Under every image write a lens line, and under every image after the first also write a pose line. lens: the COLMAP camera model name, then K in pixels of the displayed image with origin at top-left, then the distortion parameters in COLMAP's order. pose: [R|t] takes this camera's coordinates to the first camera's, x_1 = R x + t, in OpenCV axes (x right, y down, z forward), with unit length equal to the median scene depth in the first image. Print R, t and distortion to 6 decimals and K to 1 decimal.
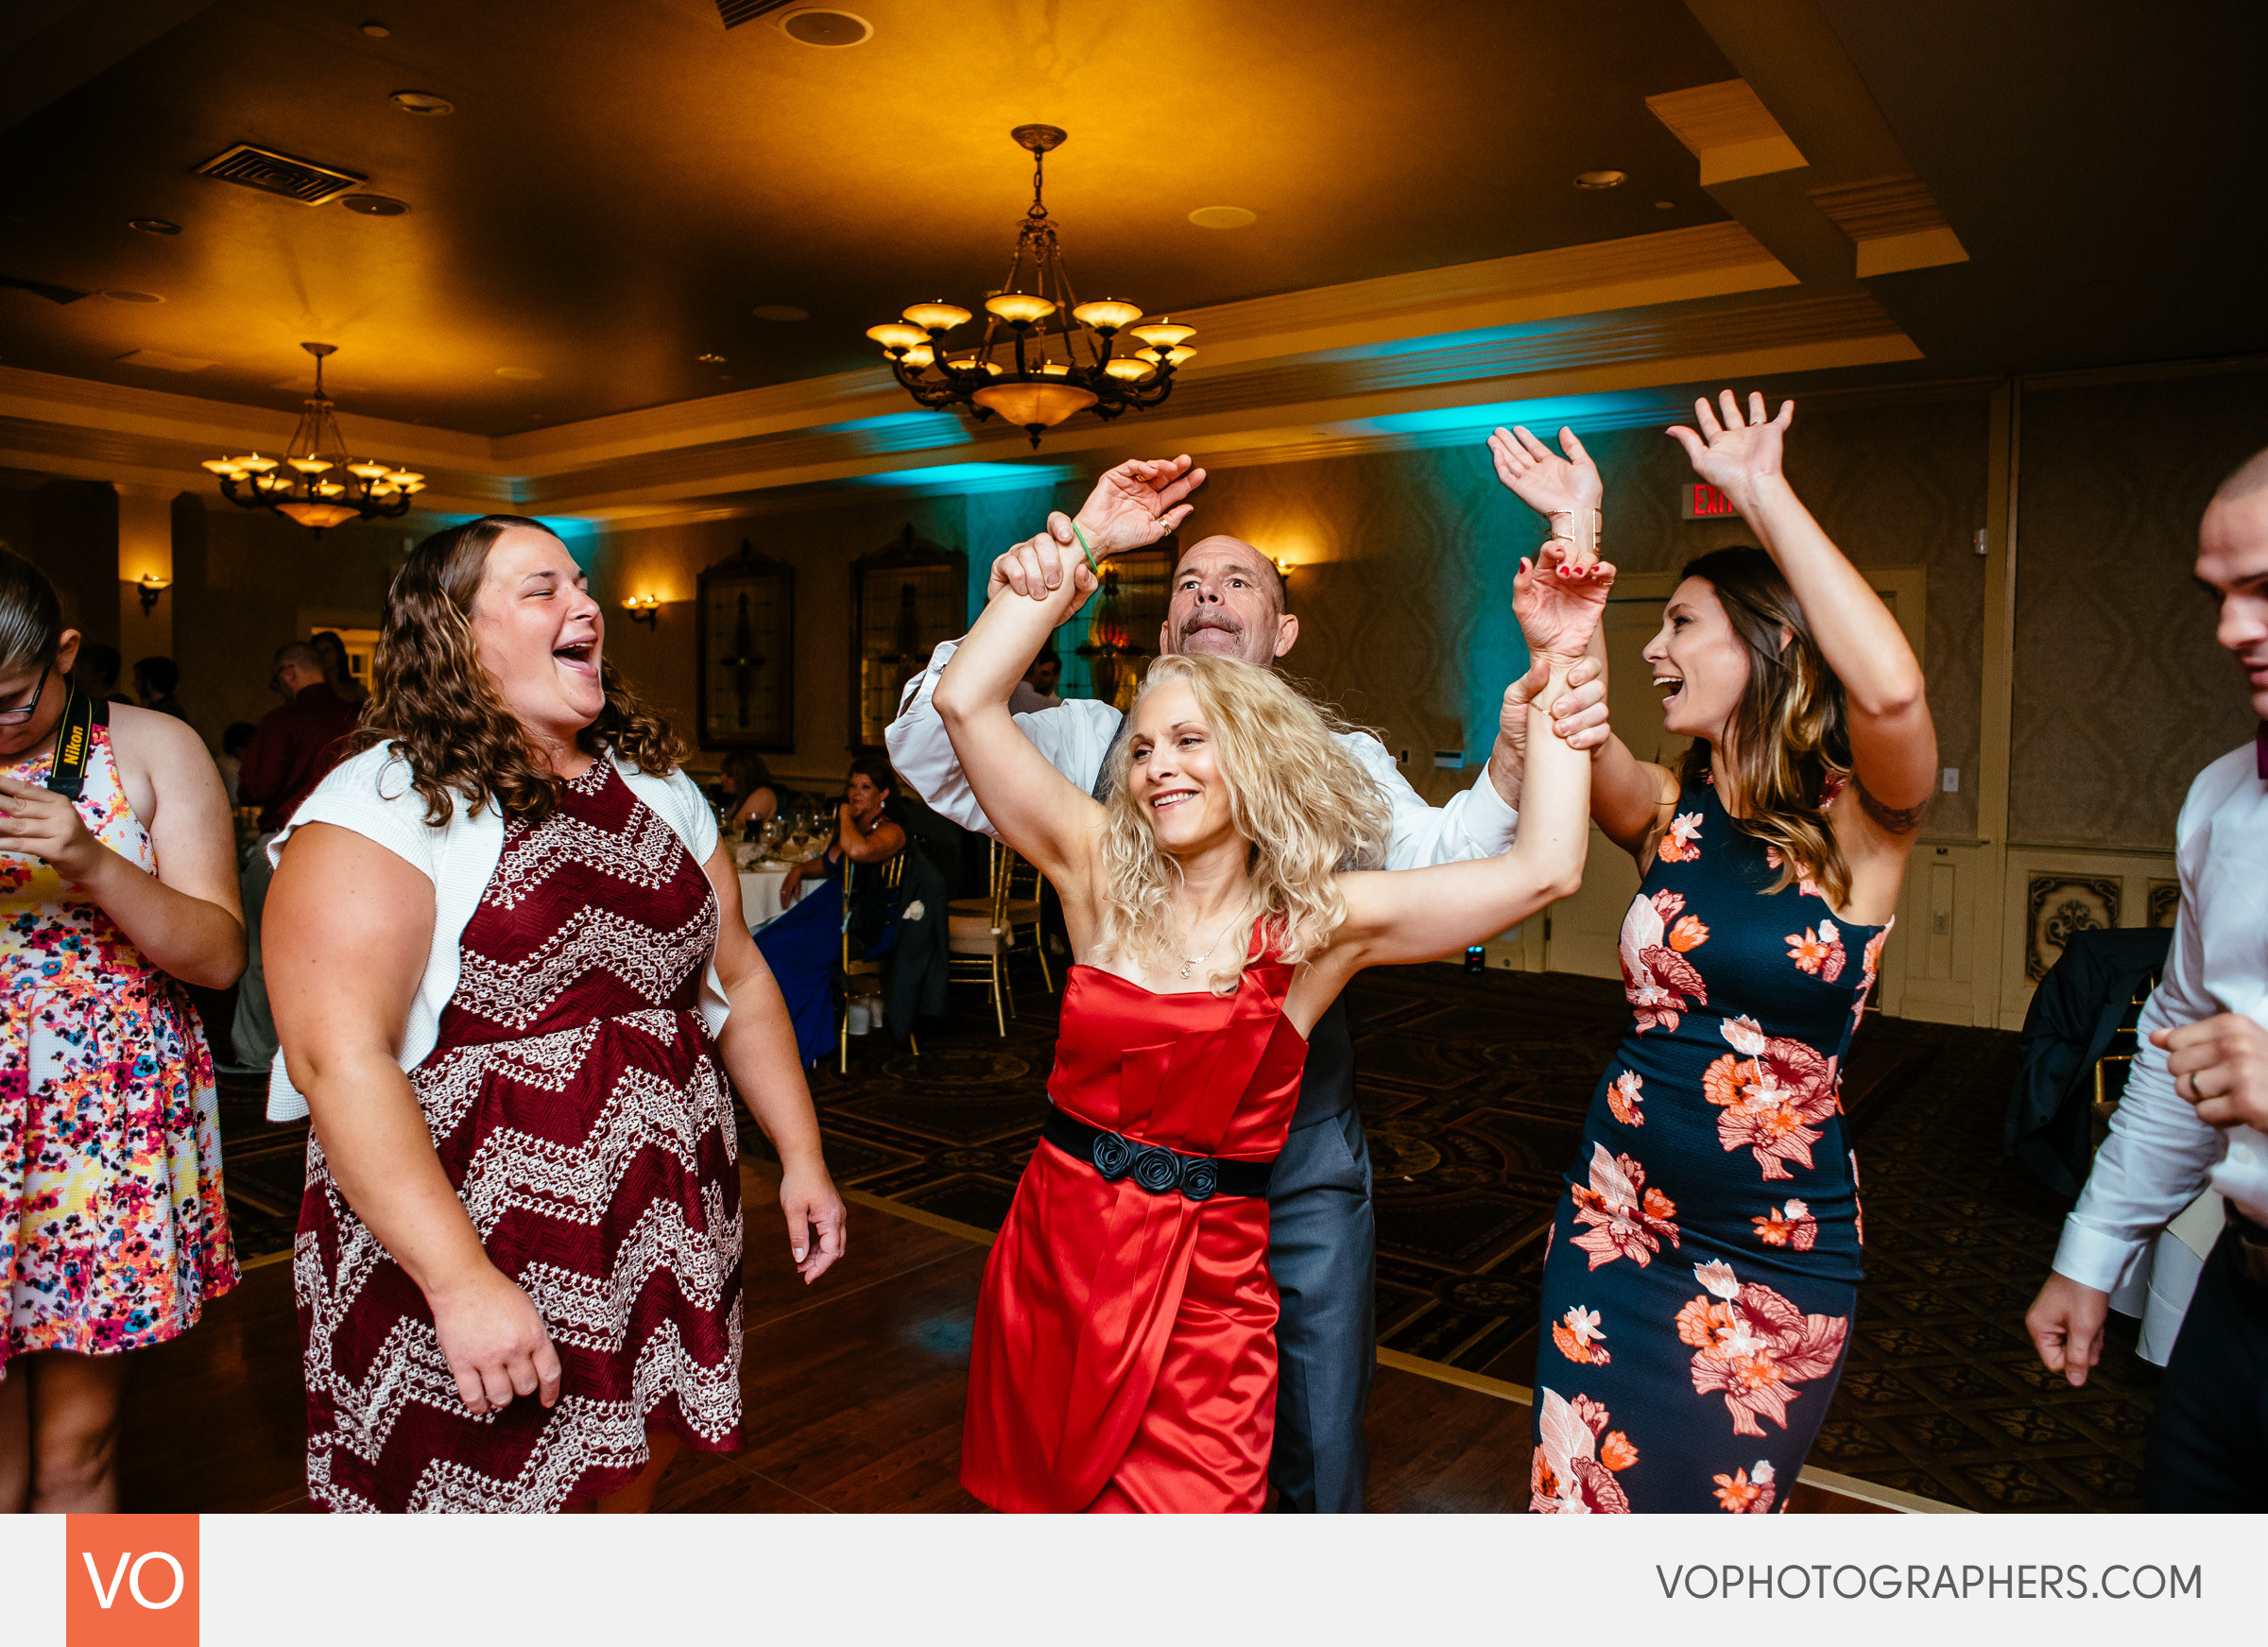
lens RADIAL K [[1772.3, 0, 1133.3], [0, 1772.3, 776.3], [0, 0, 1]] dist [0.007935, 0.007227]
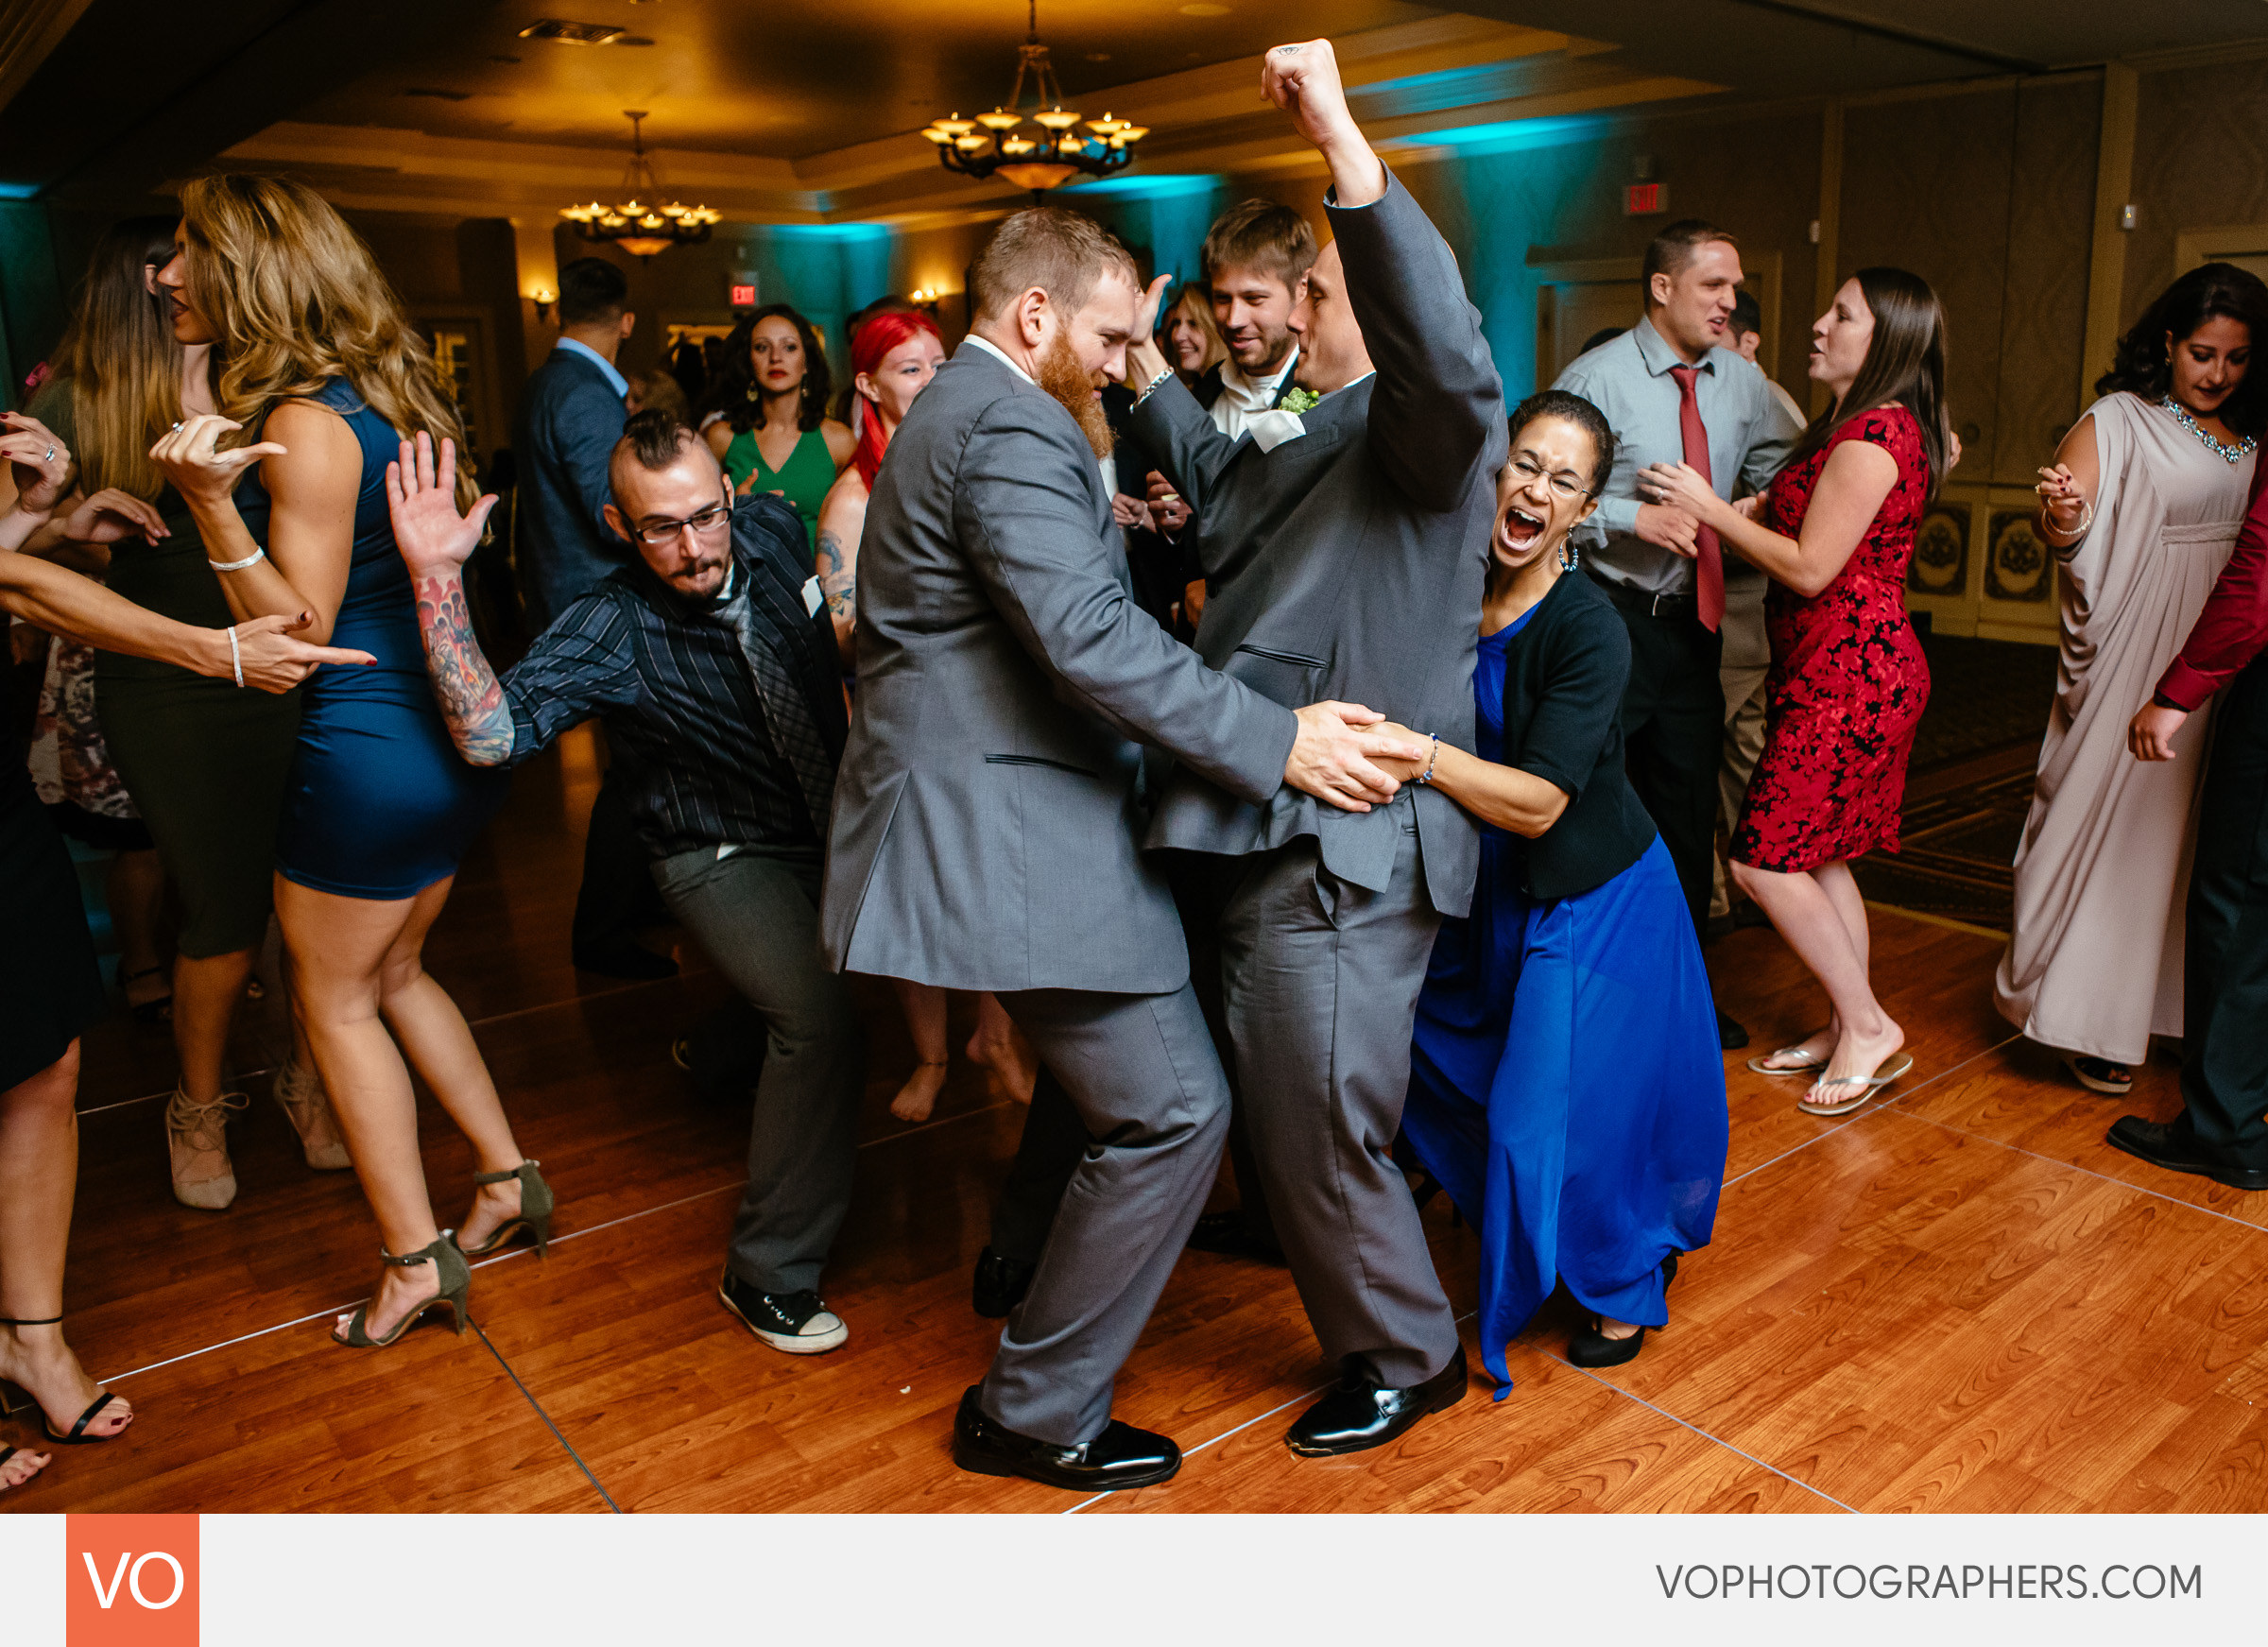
lens RADIAL K [[1712.1, 0, 1134.0], [0, 1712.1, 823.5], [0, 0, 1]] dist [-0.026147, -0.001082]
pose [[0.979943, 0.027471, -0.197375, 0.146828], [0.015462, 0.976985, 0.212748, 0.008723], [0.198677, -0.211533, 0.956965, -0.213480]]
